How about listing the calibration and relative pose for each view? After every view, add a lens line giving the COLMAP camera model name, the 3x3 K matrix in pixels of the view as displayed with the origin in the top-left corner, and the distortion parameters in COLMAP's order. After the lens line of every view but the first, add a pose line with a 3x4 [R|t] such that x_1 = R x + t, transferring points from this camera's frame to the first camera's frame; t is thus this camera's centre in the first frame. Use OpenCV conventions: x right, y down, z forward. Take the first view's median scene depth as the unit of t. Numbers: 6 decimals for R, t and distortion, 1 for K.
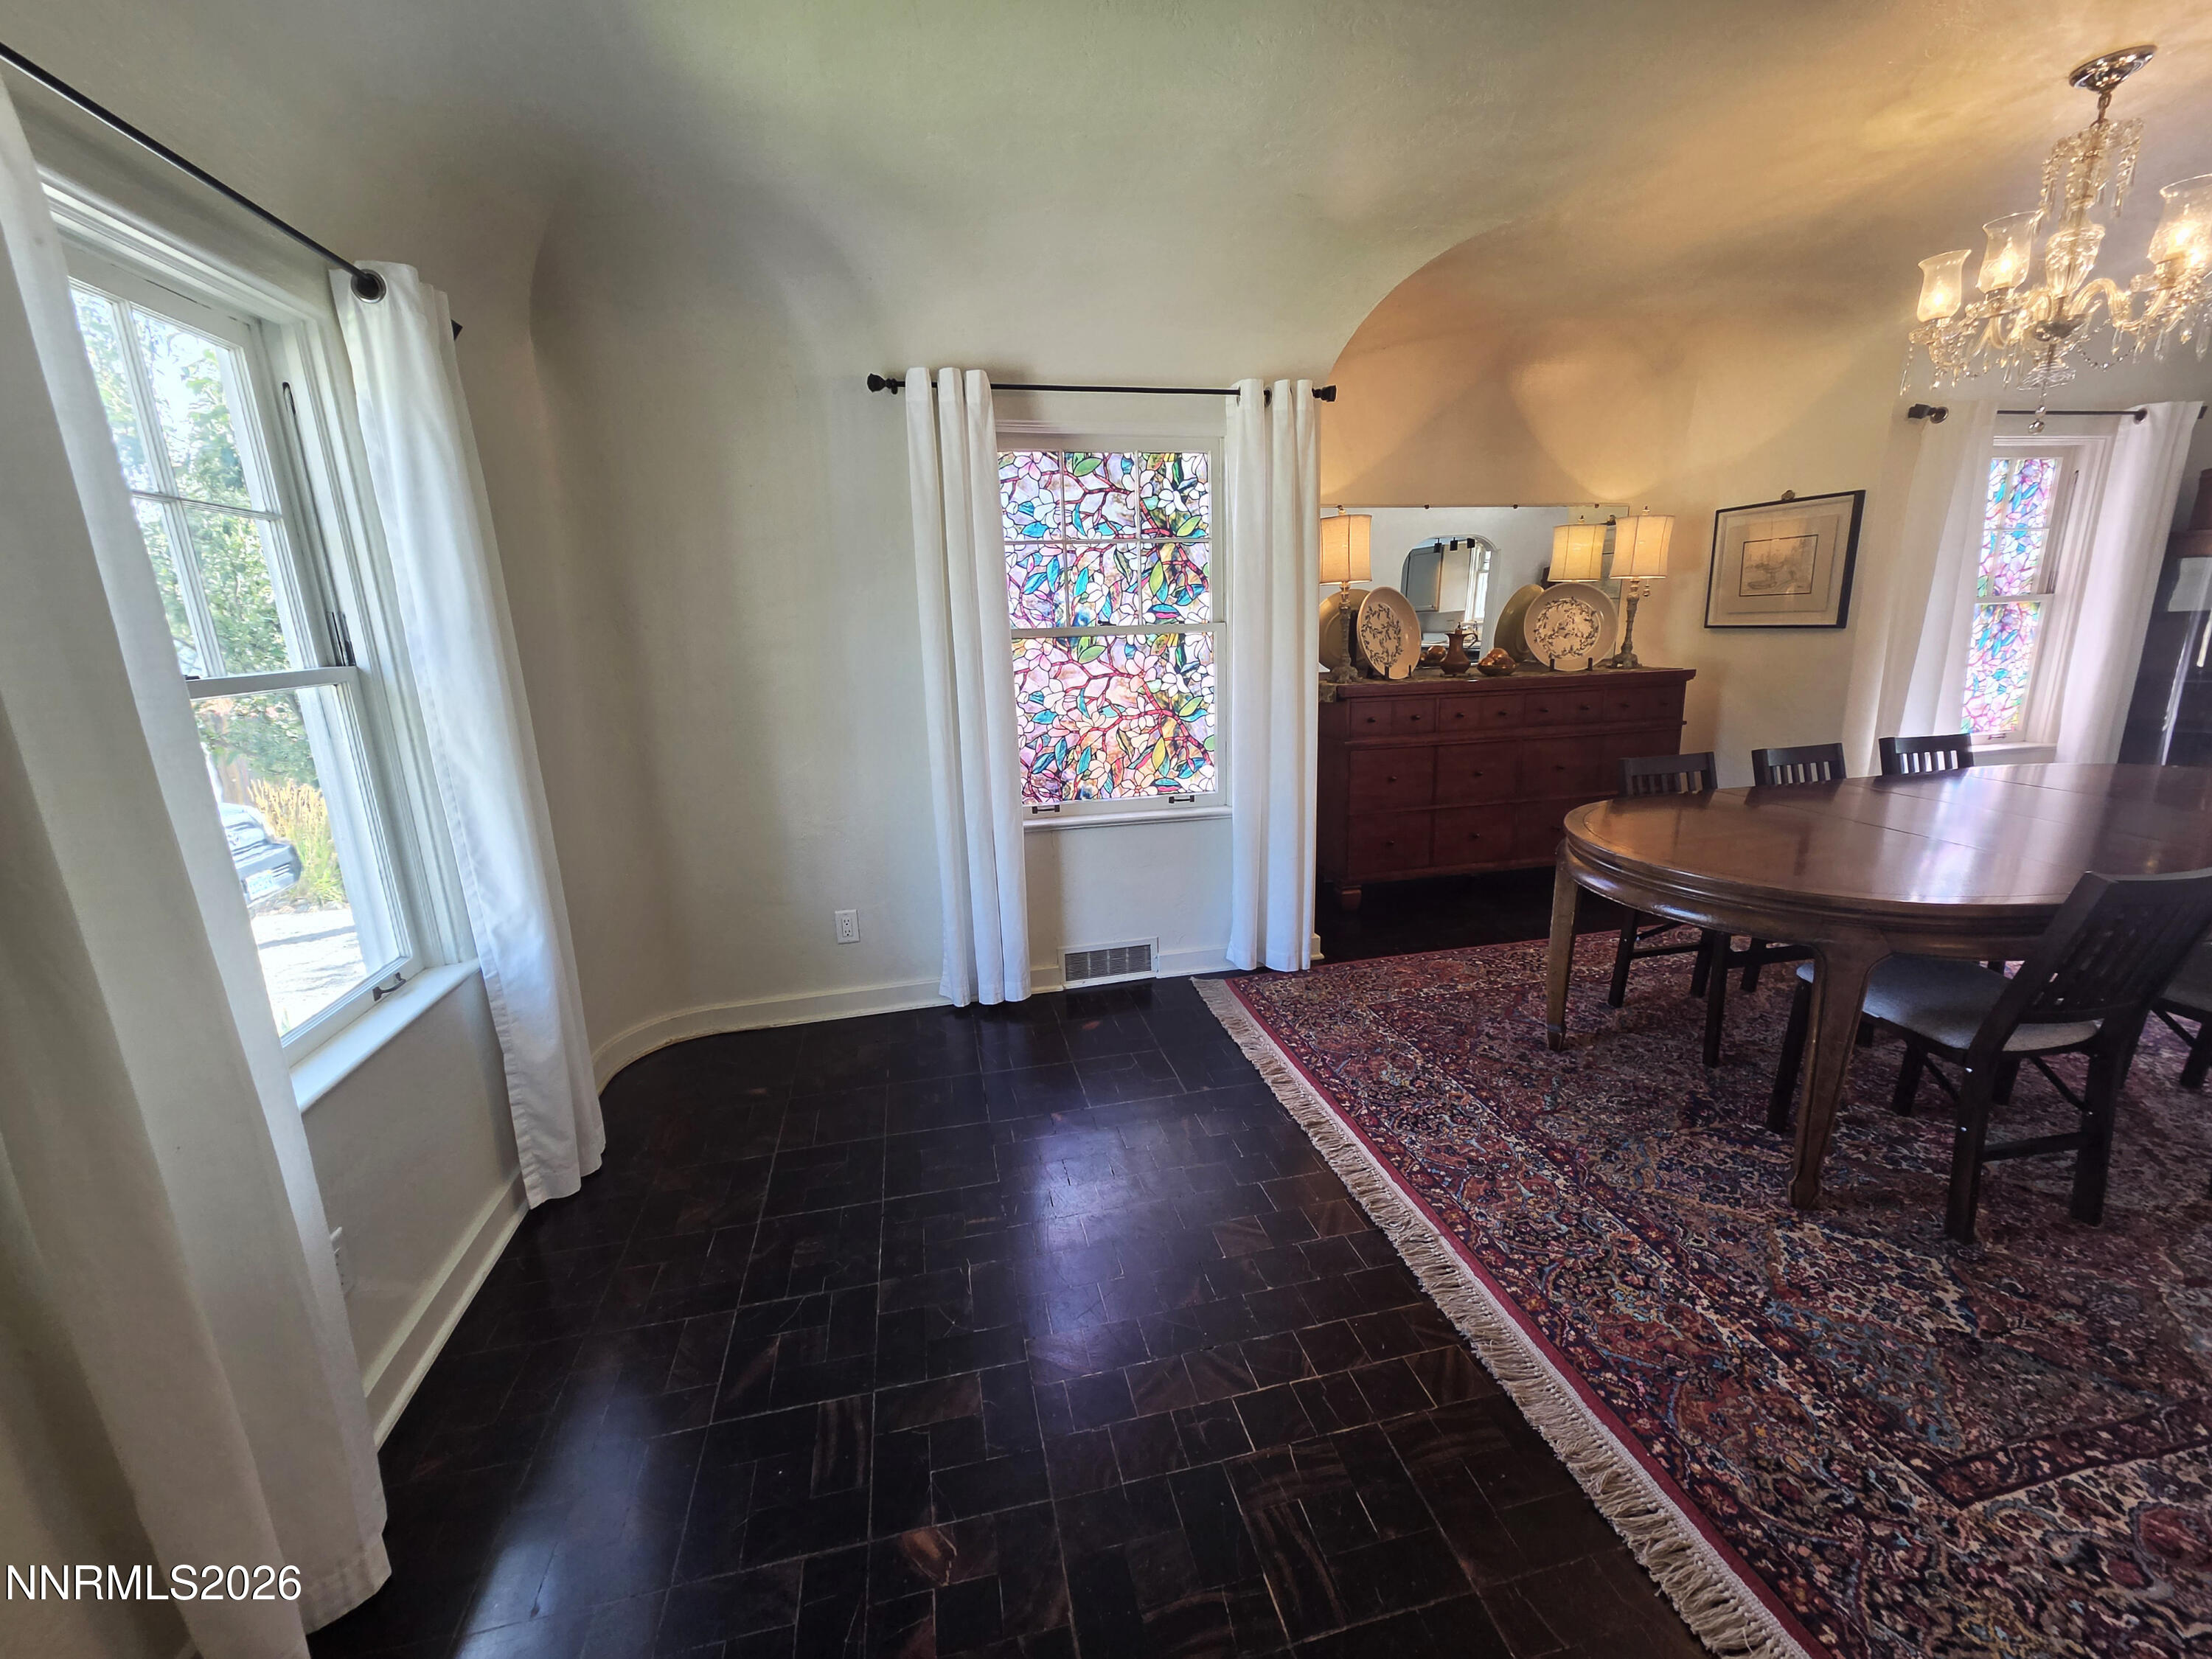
lens RADIAL K [[908.4, 0, 1106.9], [0, 908.4, 831.2], [0, 0, 1]] dist [-0.003501, 0.000508]
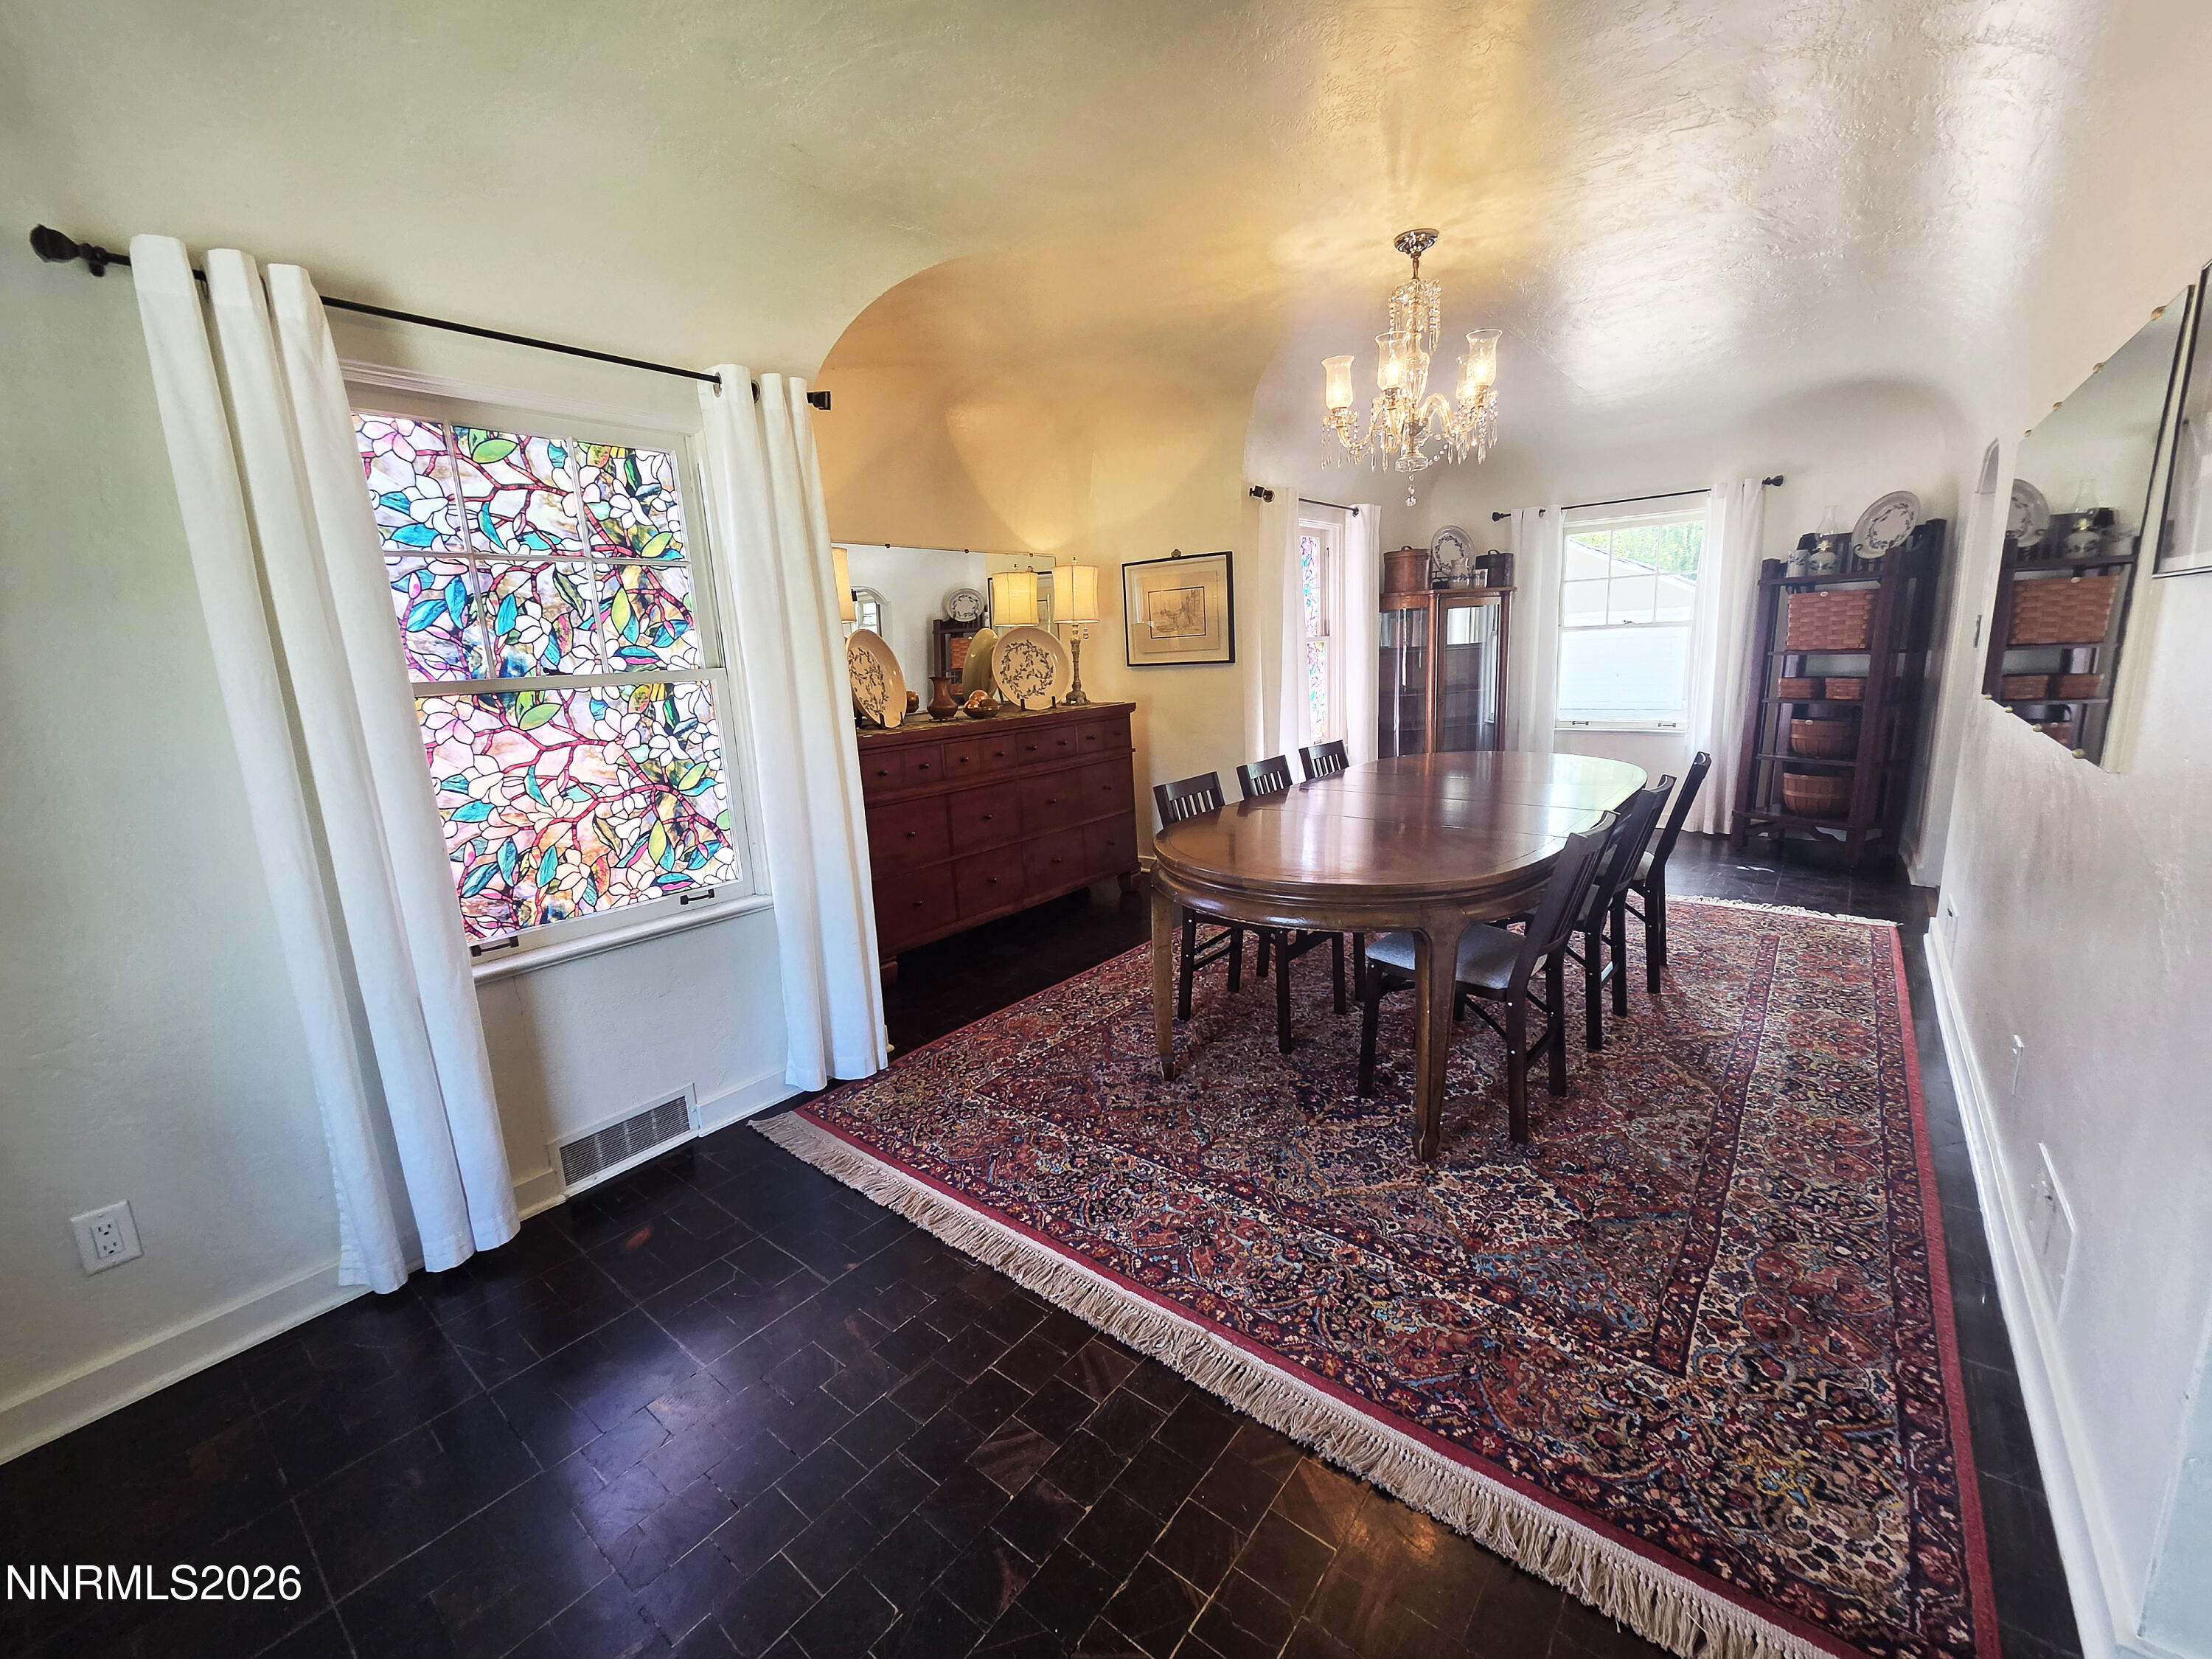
lens RADIAL K [[908.4, 0, 1096.4], [0, 908.4, 831.5], [0, 0, 1]] dist [-0.003501, 0.000508]
pose [[0.780713, -0.130228, 0.611169, -0.123573], [0.165046, 0.986286, -0.000673, -0.035355], [-0.602700, 0.101396, 0.791500, 0.195147]]
